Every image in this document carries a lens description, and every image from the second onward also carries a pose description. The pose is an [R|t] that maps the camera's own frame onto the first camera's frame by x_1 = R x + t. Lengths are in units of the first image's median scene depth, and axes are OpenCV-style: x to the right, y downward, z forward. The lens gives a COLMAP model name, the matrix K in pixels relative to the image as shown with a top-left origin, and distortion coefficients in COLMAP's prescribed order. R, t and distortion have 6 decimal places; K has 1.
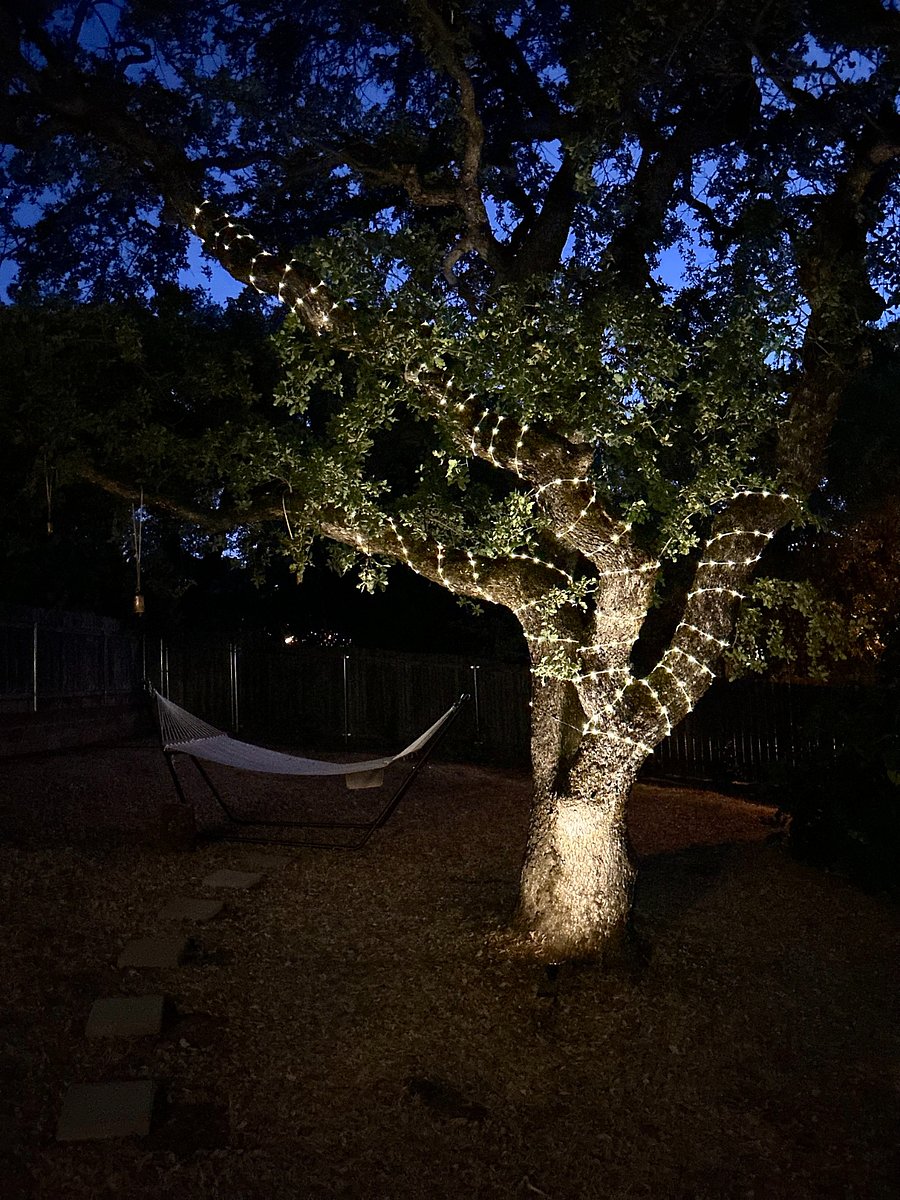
lens RADIAL K [[921.6, 0, 450.0], [0, 921.6, 600.0], [0, 0, 1]] dist [0.022260, -0.004868]
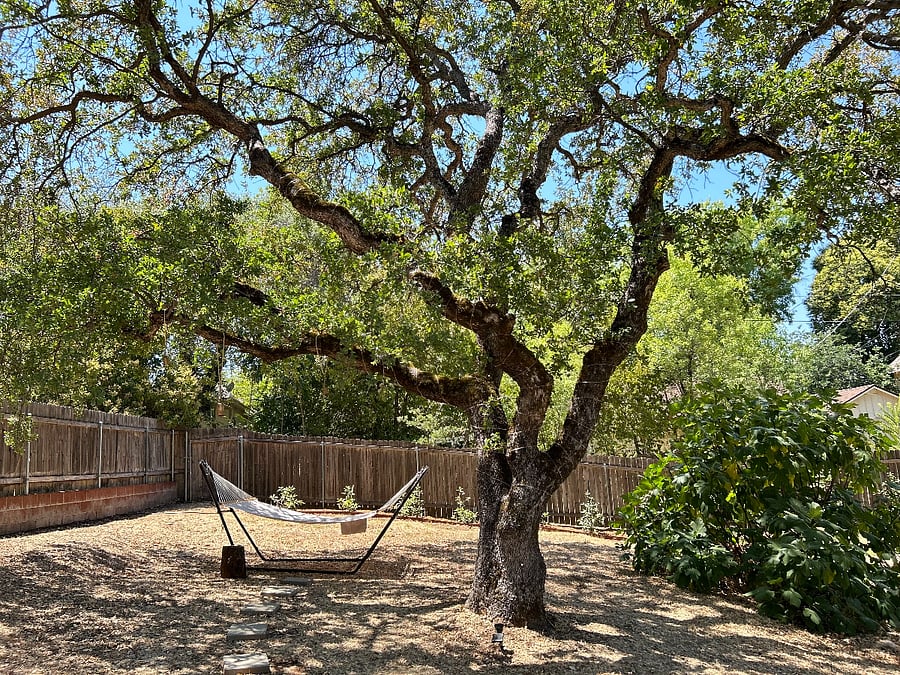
lens RADIAL K [[691.2, 0, 450.0], [0, 691.2, 337.5], [0, 0, 1]] dist [0.022260, -0.004868]
pose [[0.994862, 0.001321, 0.101228, -0.044099], [0.008133, 0.995640, -0.092926, -0.002980], [-0.100909, 0.093272, 0.990514, -0.118724]]
